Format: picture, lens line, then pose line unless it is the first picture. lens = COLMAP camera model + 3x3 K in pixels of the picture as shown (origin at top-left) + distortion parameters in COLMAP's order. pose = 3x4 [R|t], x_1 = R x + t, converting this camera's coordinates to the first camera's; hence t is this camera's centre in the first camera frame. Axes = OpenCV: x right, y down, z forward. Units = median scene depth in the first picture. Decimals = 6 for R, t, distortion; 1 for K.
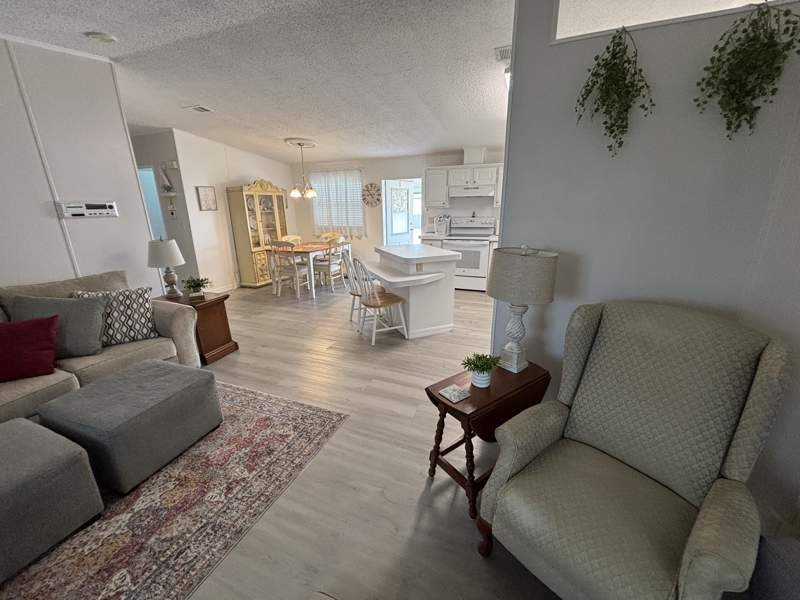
lens RADIAL K [[319.6, 0, 400.0], [0, 319.6, 300.0], [0, 0, 1]] dist [0.000059, 0.000101]
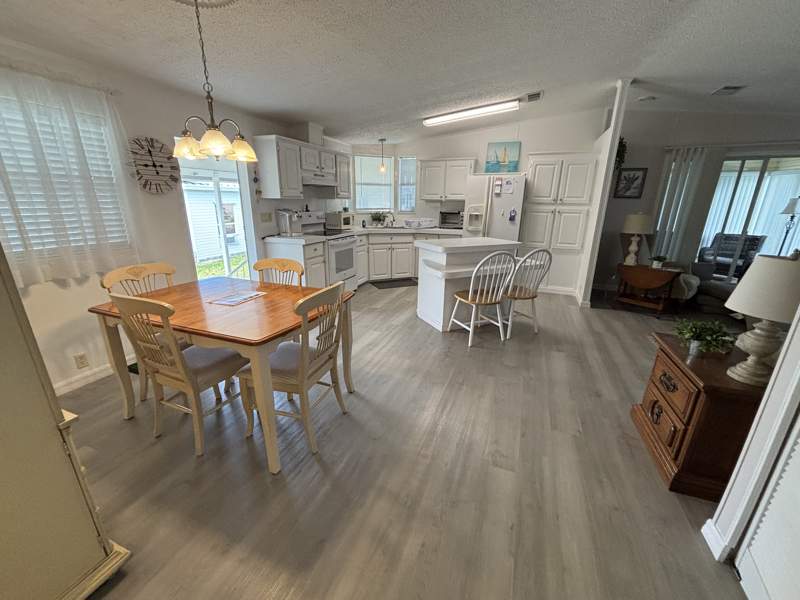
lens RADIAL K [[319.6, 0, 400.0], [0, 319.6, 300.0], [0, 0, 1]] dist [0.000059, 0.000101]
pose [[-0.012599, -0.284480, 0.958599, -0.561250], [0.276196, 0.920388, 0.276770, -0.193703], [-0.961019, 0.268249, 0.066976, 0.713803]]
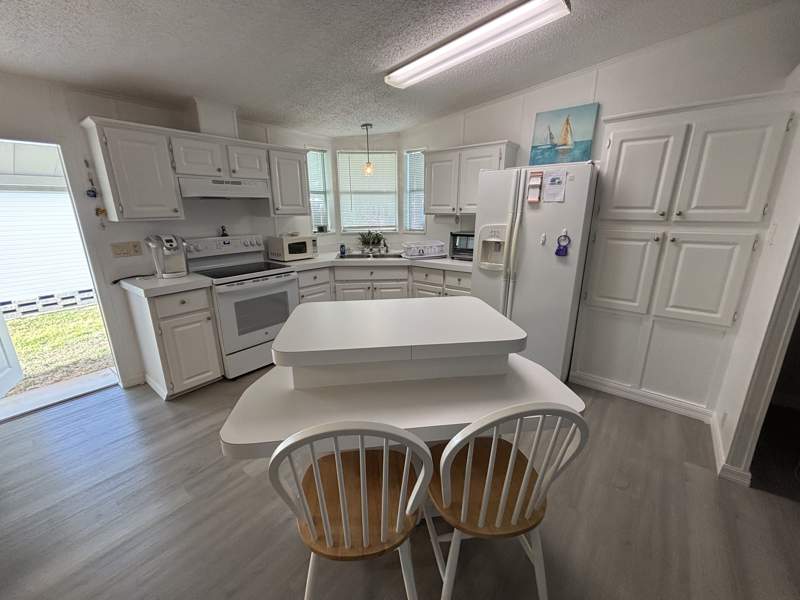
lens RADIAL K [[319.6, 0, 400.0], [0, 319.6, 300.0], [0, 0, 1]] dist [0.000059, 0.000101]
pose [[0.291185, -0.252895, 0.922635, -0.198989], [0.277992, 0.945179, 0.171340, -0.151777], [-0.915386, 0.206594, 0.345525, 0.510729]]
